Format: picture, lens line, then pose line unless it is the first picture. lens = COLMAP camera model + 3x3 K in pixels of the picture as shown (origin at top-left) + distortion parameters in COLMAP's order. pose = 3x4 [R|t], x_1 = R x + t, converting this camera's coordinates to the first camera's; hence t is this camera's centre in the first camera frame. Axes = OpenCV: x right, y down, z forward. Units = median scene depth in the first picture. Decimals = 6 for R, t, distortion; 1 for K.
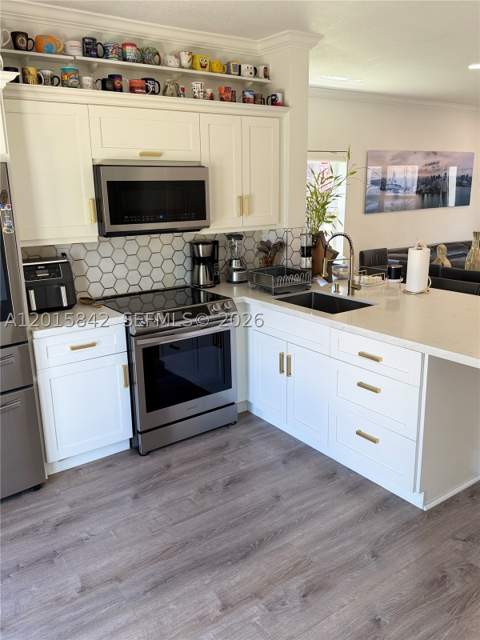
lens RADIAL K [[526.9, 0, 239.3], [0, 526.9, 321.0], [0, 0, 1]] dist [0.100289, -0.161940]
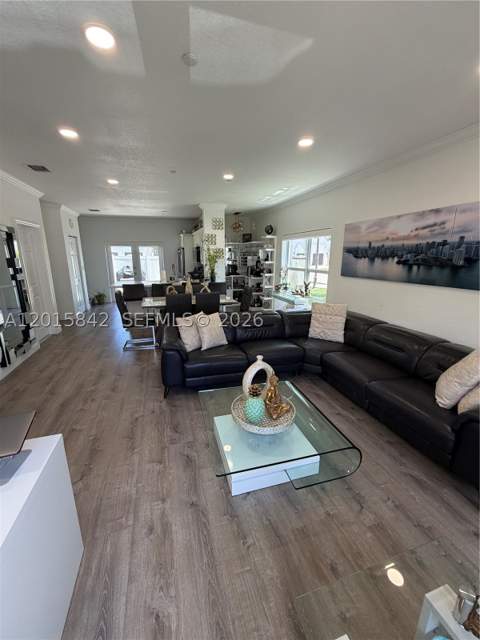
lens RADIAL K [[255.5, 0, 237.3], [0, 255.5, 316.7], [0, 0, 1]] dist [0.002990, -0.002128]
pose [[-0.308041, 0.239328, -0.920778, 1.799130], [-0.236228, 0.918290, 0.317710, -0.508596], [0.921579, 0.315381, -0.226335, 1.948999]]
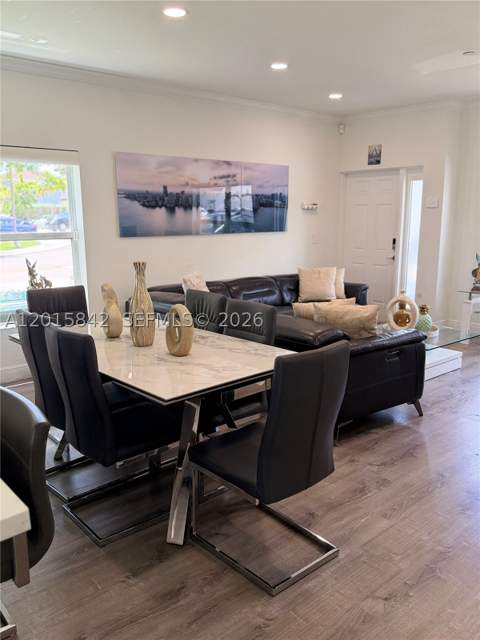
lens RADIAL K [[526.9, 0, 240.3], [0, 526.9, 323.6], [0, 0, 1]] dist [0.100289, -0.161940]
pose [[0.993969, -0.007360, 0.109413, 0.662182], [0.012825, 0.998700, -0.049333, -0.090604], [-0.108908, 0.050439, 0.992771, 0.529178]]
